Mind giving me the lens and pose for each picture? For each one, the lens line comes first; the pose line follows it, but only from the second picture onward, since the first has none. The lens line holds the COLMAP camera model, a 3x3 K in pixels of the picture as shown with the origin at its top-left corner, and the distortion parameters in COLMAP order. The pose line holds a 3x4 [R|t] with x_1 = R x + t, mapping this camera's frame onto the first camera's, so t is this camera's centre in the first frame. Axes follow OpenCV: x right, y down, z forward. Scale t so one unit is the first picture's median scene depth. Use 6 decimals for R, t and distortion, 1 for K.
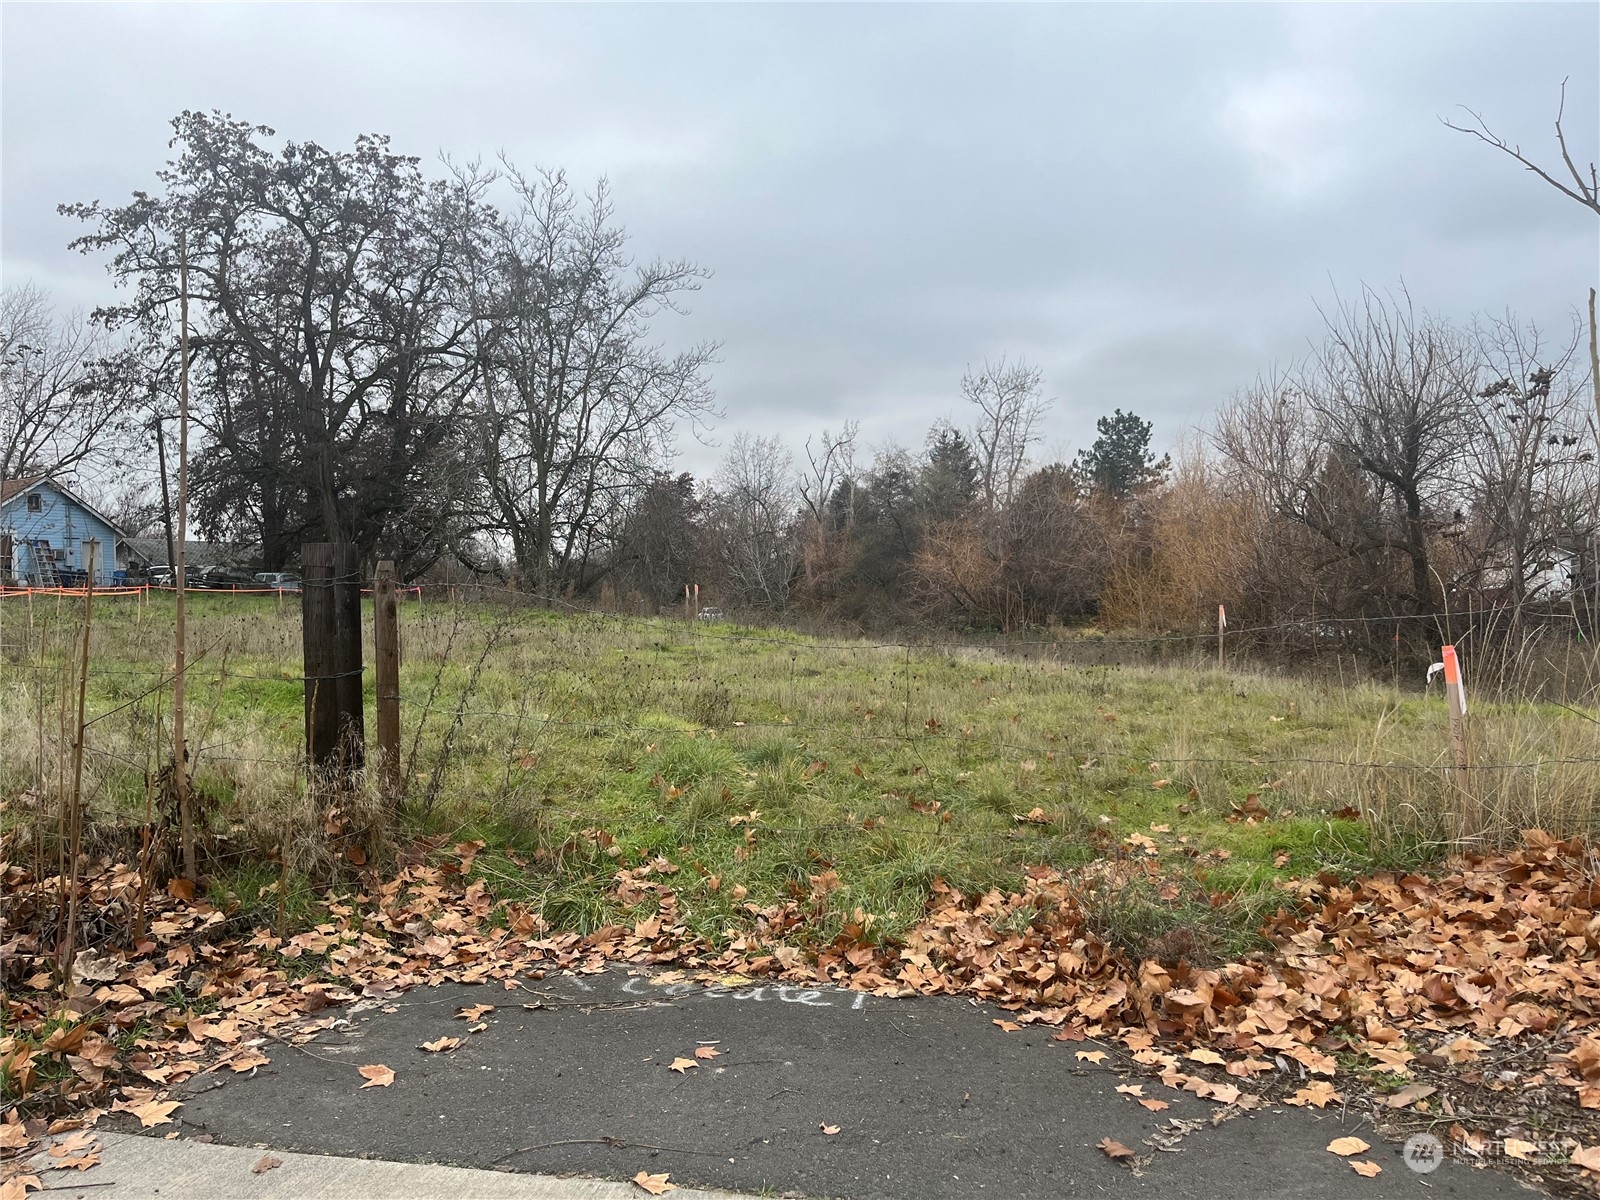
lens RADIAL K [[1196.7, 0, 800.0], [0, 1196.7, 600.0], [0, 0, 1]] dist [0.071632, -0.106582]
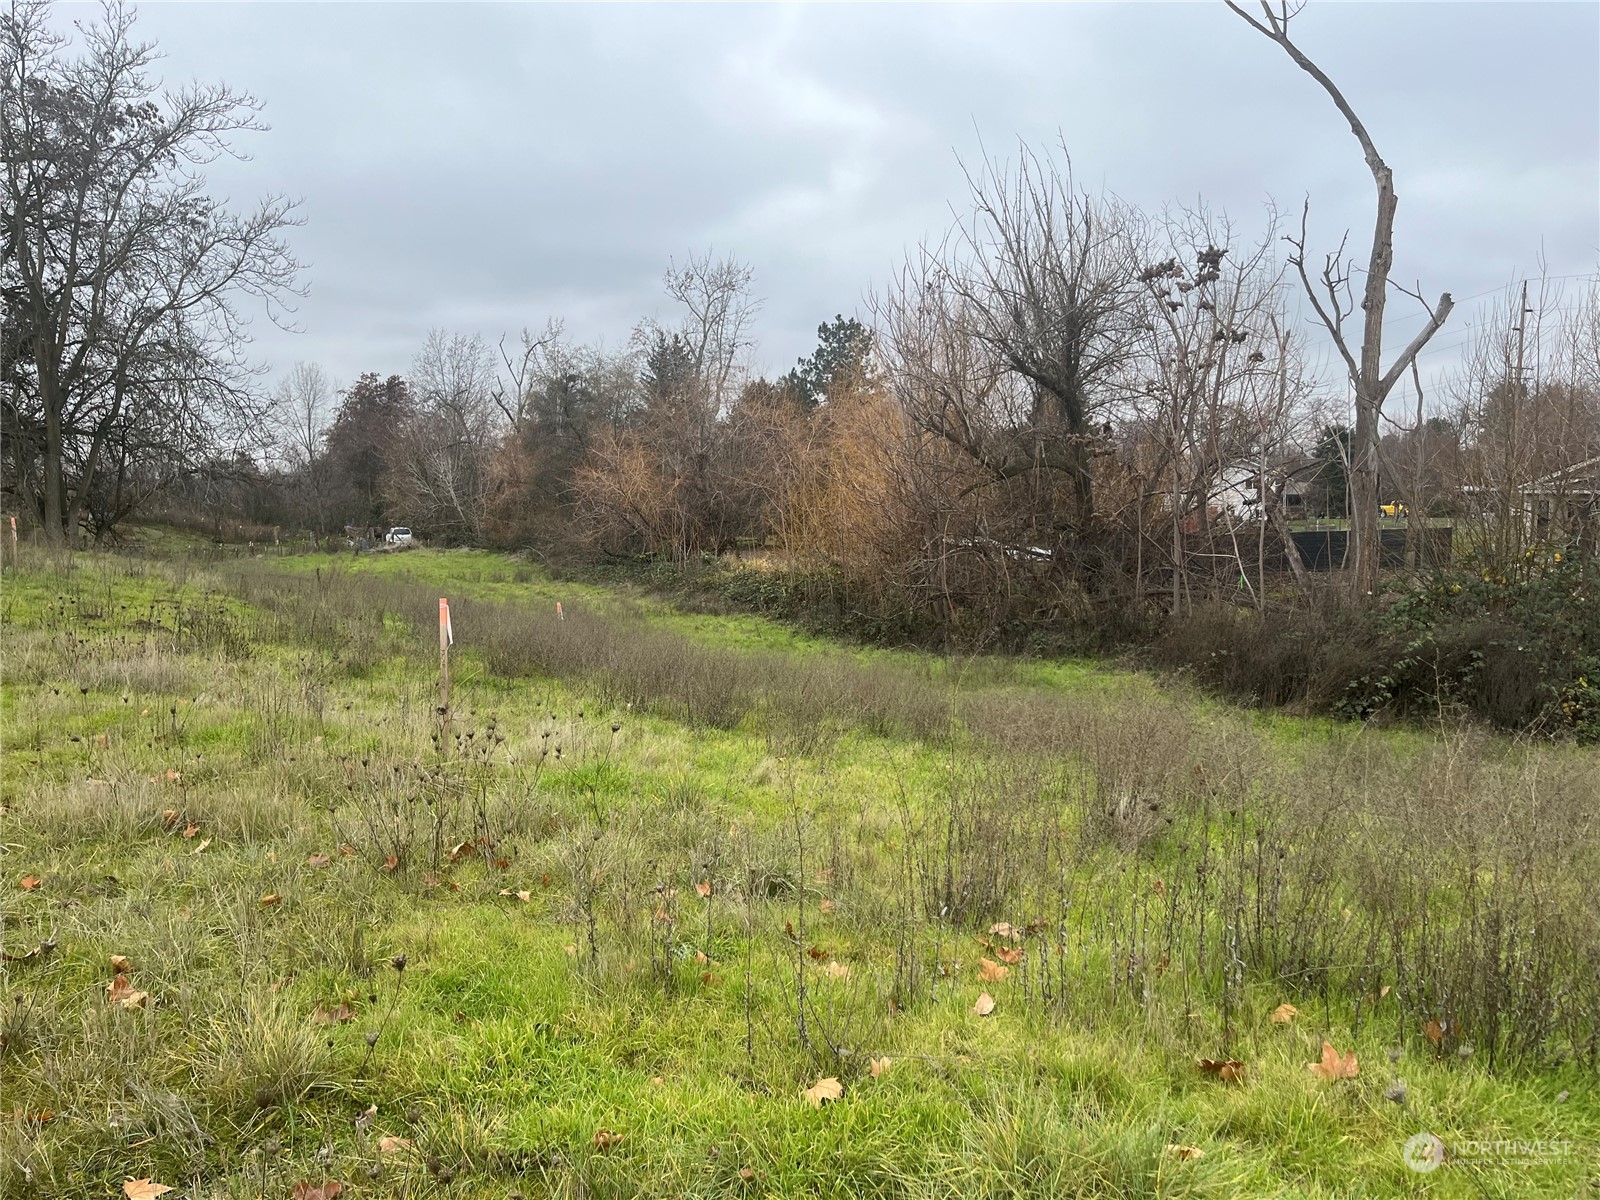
lens RADIAL K [[1196.7, 0, 800.0], [0, 1196.7, 600.0], [0, 0, 1]] dist [0.071632, -0.106582]
pose [[0.982827, -0.013224, 0.184056, 0.062276], [0.000078, 0.997459, 0.071245, -0.004507], [-0.184530, -0.070007, 0.980330, 0.079991]]
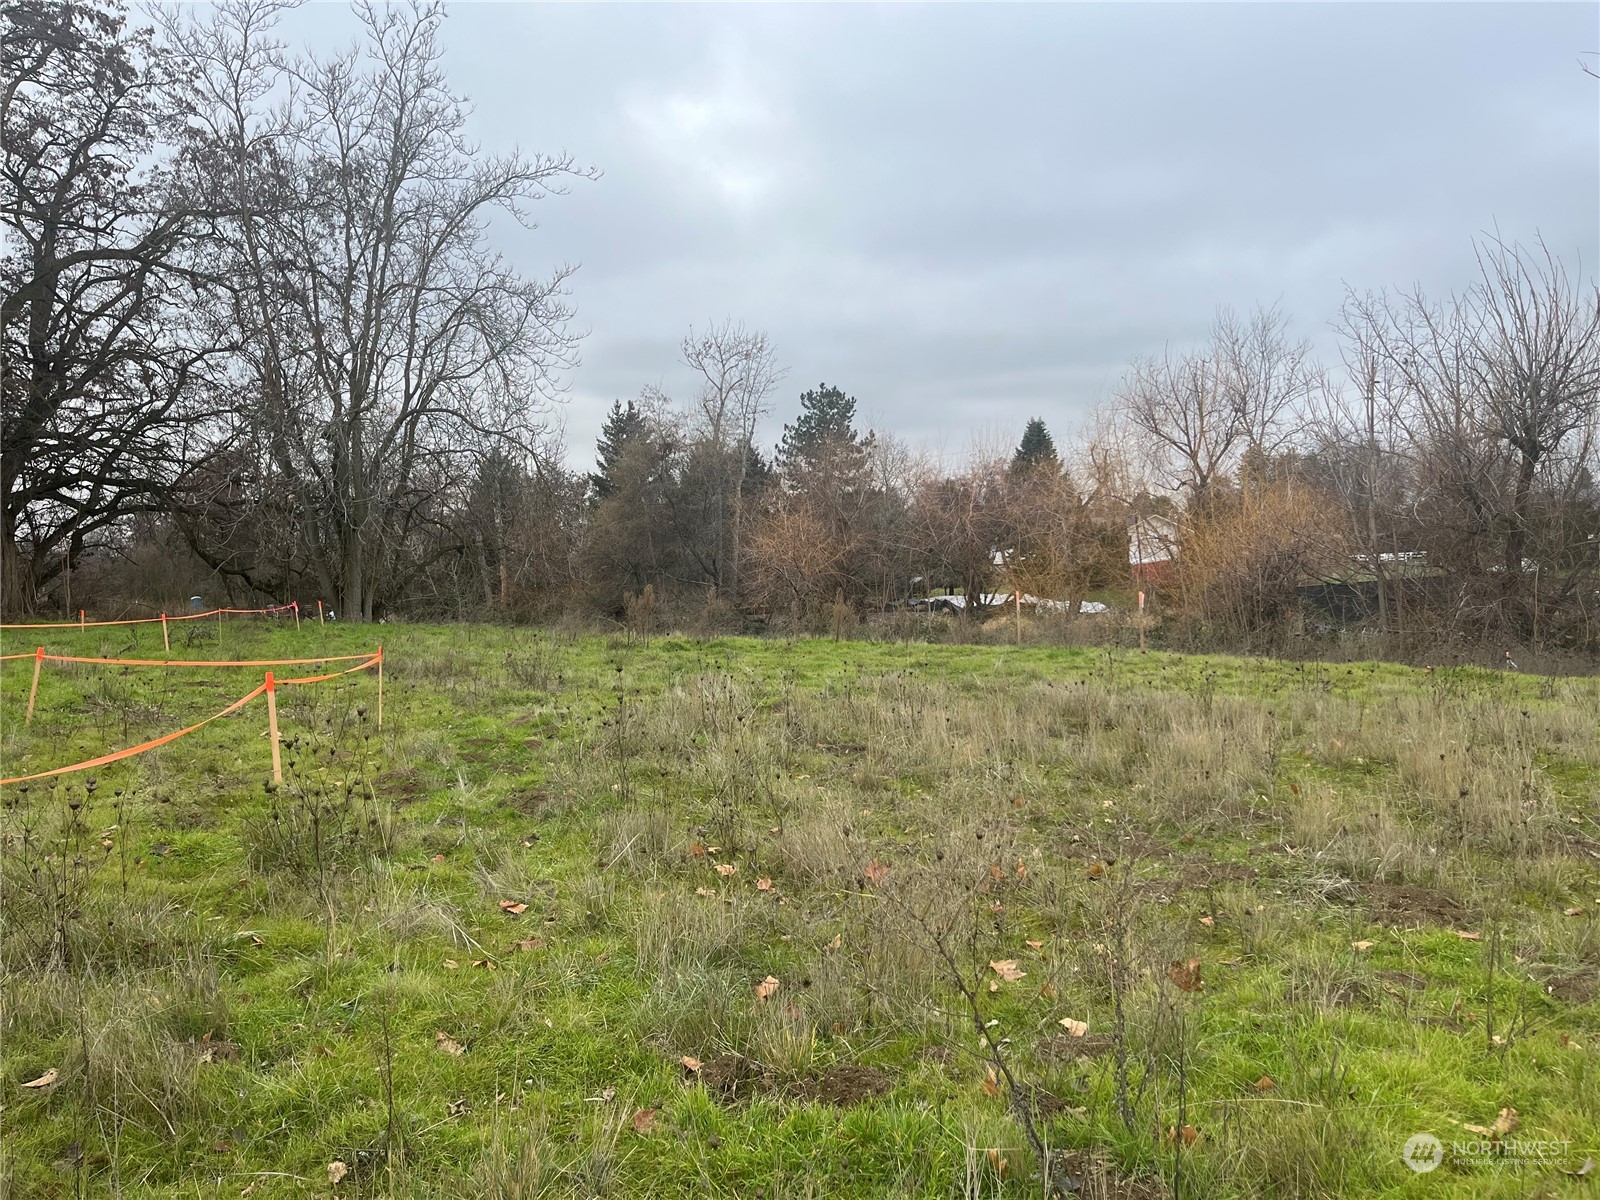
lens RADIAL K [[1196.7, 0, 800.0], [0, 1196.7, 600.0], [0, 0, 1]] dist [0.071632, -0.106582]
pose [[0.920752, -0.037071, 0.388384, -0.134831], [0.030169, 0.999260, 0.023856, -0.008961], [-0.388981, -0.010248, 0.921189, 0.126288]]
